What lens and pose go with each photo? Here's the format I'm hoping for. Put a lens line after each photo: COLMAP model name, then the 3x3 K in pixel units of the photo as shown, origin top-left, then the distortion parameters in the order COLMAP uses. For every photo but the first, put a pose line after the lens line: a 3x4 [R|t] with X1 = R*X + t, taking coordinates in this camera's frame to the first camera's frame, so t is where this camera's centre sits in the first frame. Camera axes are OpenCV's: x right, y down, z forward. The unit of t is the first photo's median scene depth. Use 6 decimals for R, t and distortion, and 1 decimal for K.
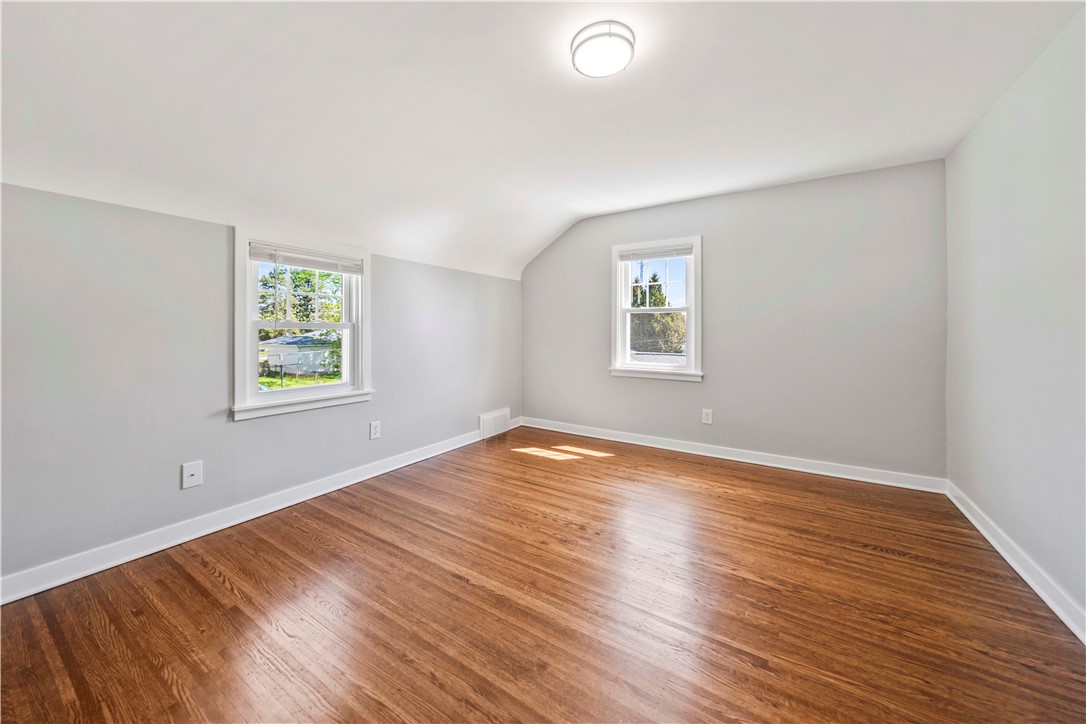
lens RADIAL K [[378.3, 0, 546.4], [0, 378.3, 334.1], [0, 0, 1]] dist [-0.004145, 0.000741]
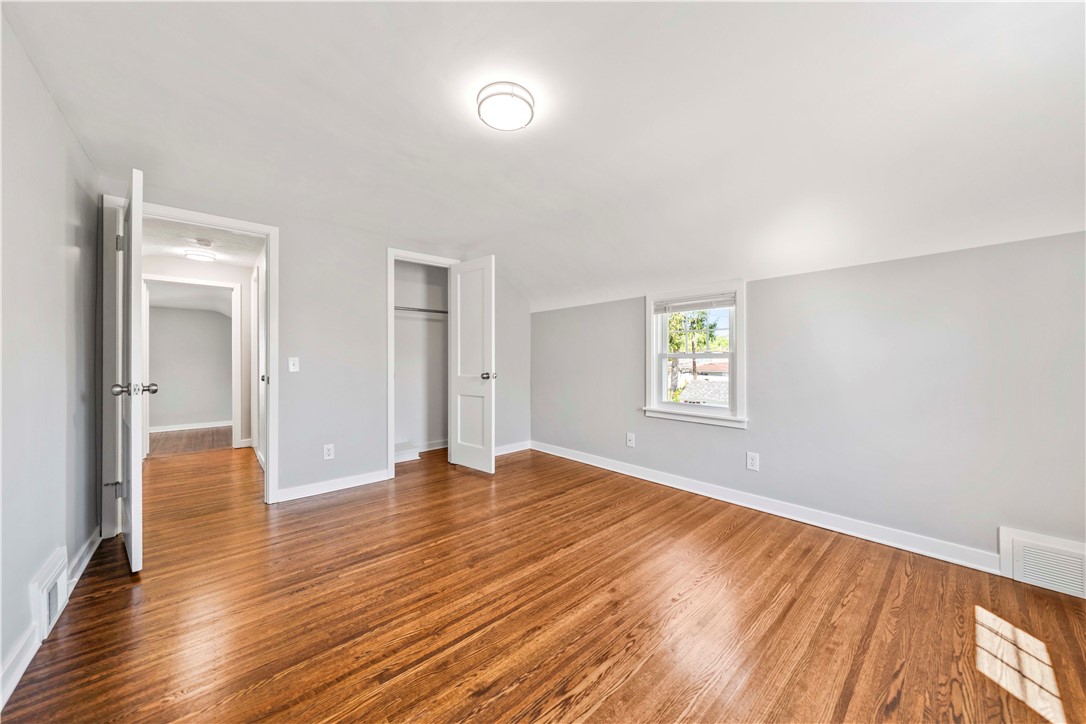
lens RADIAL K [[378.3, 0, 540.3], [0, 378.3, 359.9], [0, 0, 1]] dist [-0.004145, 0.000741]
pose [[-0.264793, -0.002983, -0.964301, 0.894321], [-0.004248, 0.999989, -0.001927, -0.005078], [0.964296, 0.003586, -0.264803, 1.032119]]
